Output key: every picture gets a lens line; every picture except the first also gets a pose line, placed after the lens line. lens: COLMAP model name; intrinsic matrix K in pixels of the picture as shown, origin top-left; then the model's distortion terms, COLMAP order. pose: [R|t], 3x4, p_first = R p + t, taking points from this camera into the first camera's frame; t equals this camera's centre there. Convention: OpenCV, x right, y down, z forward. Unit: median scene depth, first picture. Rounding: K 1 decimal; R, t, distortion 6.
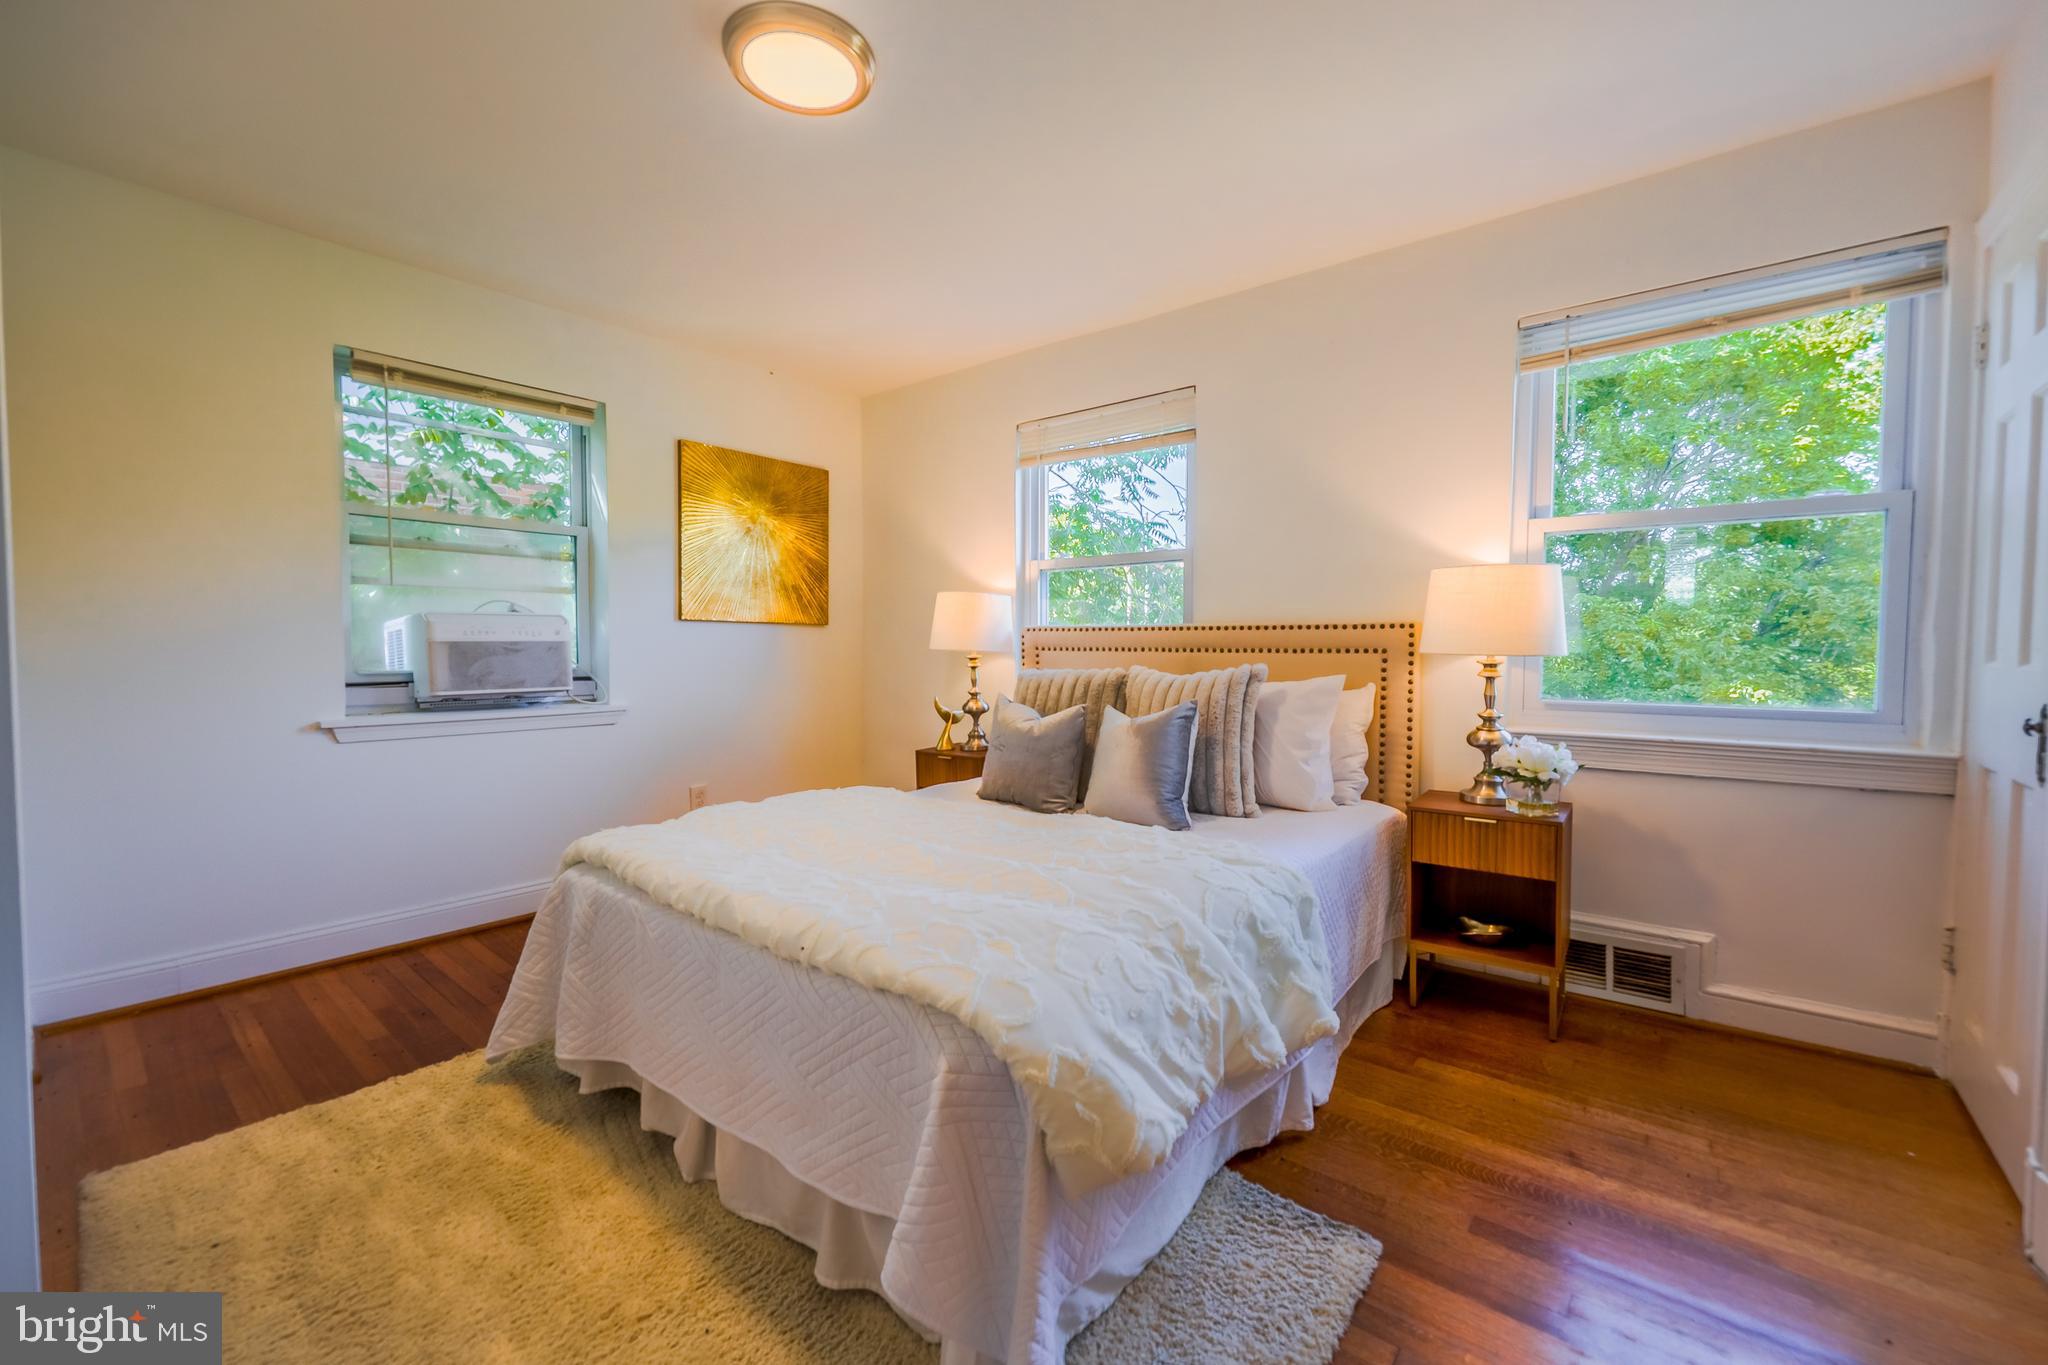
lens RADIAL K [[821.6, 0, 1020.0], [0, 821.6, 673.1], [0, 0, 1]] dist [0.000185, 0.000020]
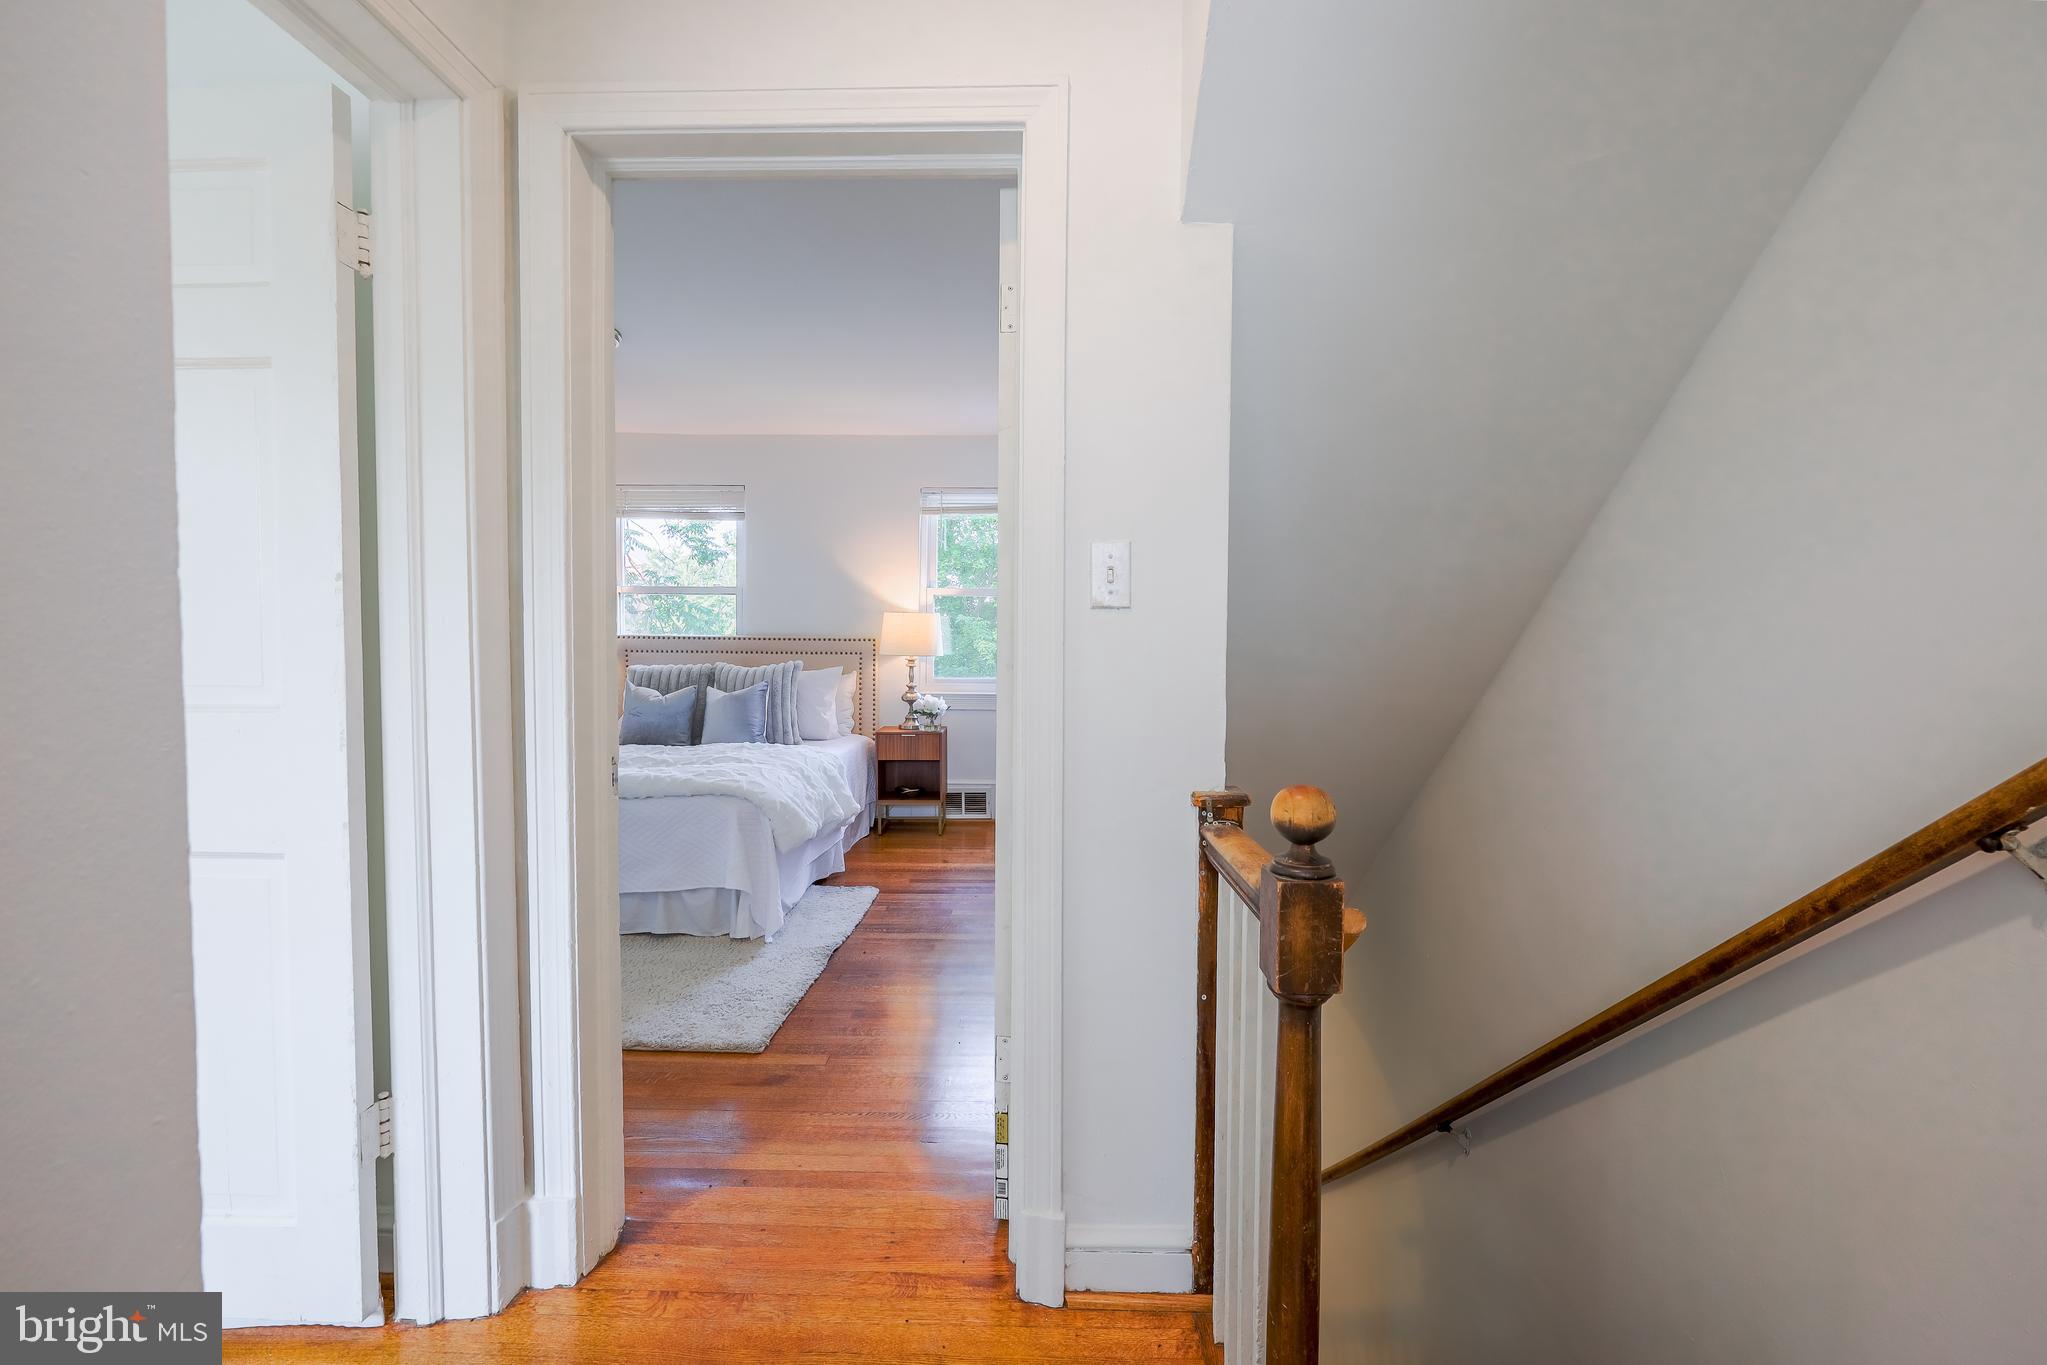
lens RADIAL K [[831.4, 0, 1054.6], [0, 831.4, 679.8], [0, 0, 1]] dist [-0.000228, -0.000171]
pose [[0.766685, -0.018516, 0.641756, -0.466410], [0.013975, 0.999828, 0.012153, 0.017453], [-0.641871, -0.000349, 0.766812, -0.786816]]
